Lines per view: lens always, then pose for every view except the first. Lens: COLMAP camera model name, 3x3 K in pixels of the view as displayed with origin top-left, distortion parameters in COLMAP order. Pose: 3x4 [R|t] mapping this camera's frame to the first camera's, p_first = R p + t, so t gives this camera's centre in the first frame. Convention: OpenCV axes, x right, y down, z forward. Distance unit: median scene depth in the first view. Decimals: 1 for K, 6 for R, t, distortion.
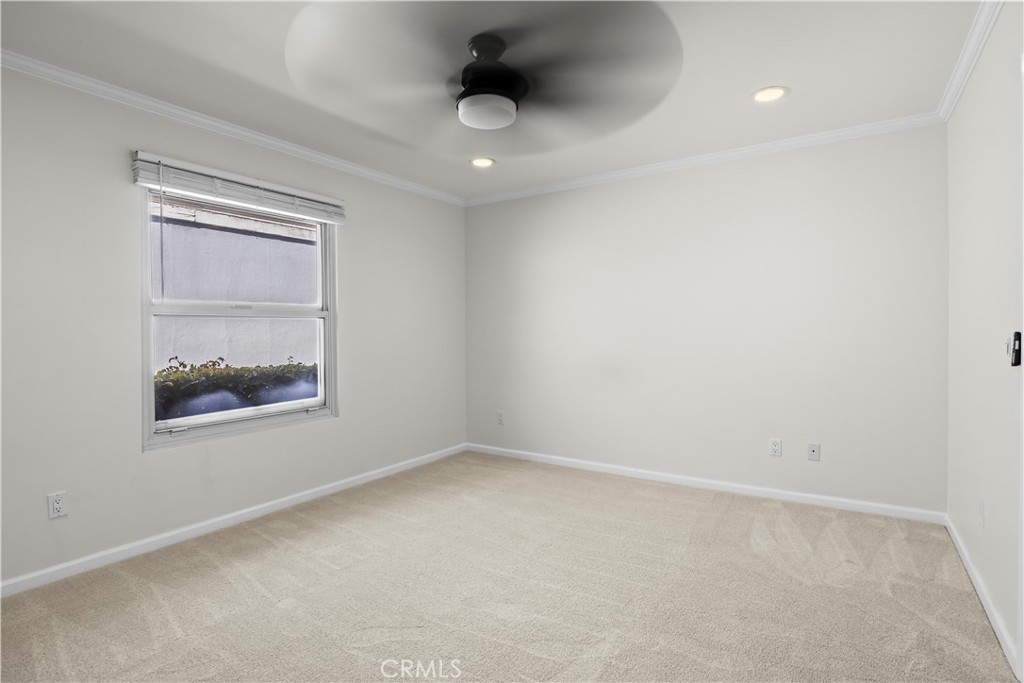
lens RADIAL K [[524.8, 0, 513.9], [0, 524.8, 323.0], [0, 0, 1]] dist [-0.001412, -0.000357]
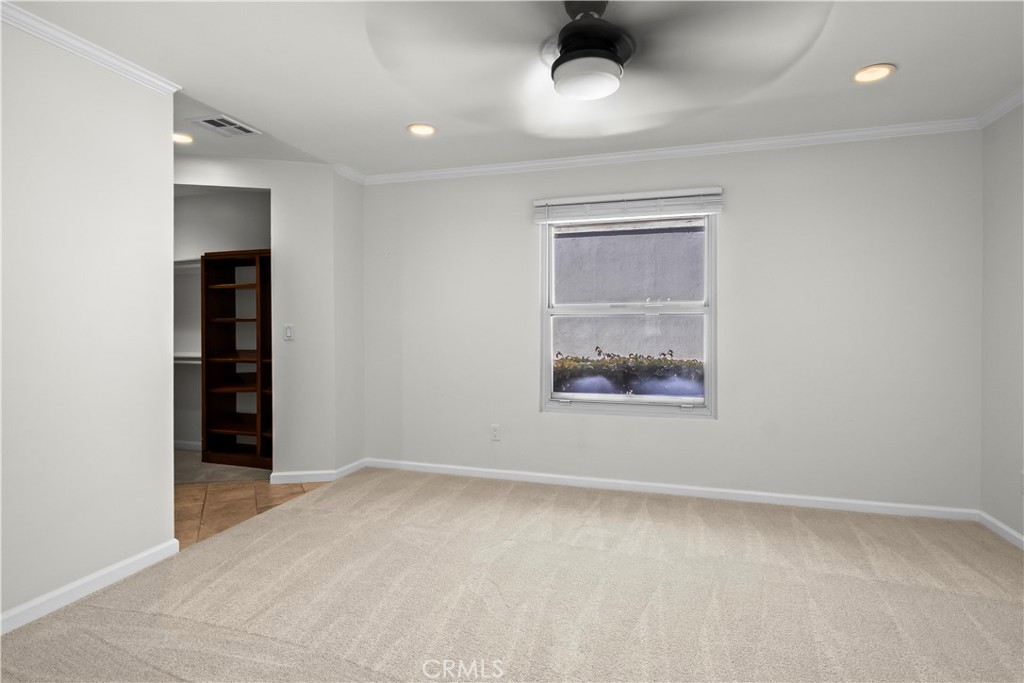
lens RADIAL K [[514.5, 0, 512.5], [0, 514.5, 322.5], [0, 0, 1]] dist [-0.000390, -0.001008]
pose [[0.275119, -0.002696, -0.961406, 0.537574], [0.007530, 0.999971, -0.000649, 0.004656], [0.961381, -0.007060, 0.275131, 0.480100]]
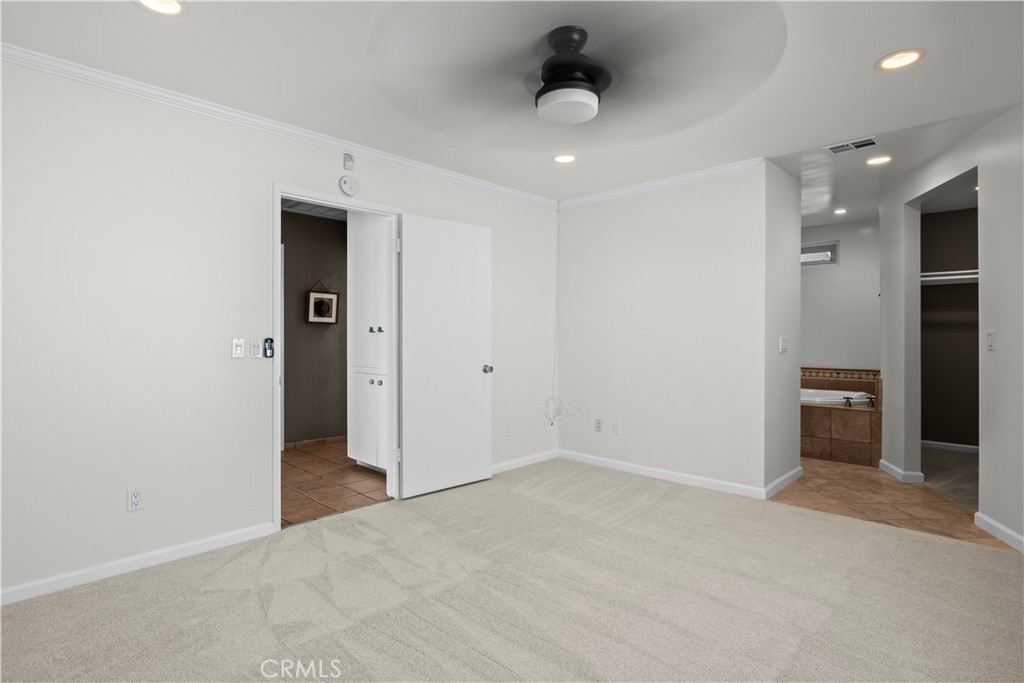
lens RADIAL K [[512.6, 0, 513.6], [0, 512.6, 346.7], [0, 0, 1]] dist [-0.005175, -0.000378]
pose [[-0.982136, -0.000724, 0.188172, -0.085804], [0.001776, 0.999912, 0.013121, 0.020034], [-0.188165, 0.013221, -0.982048, 1.394267]]
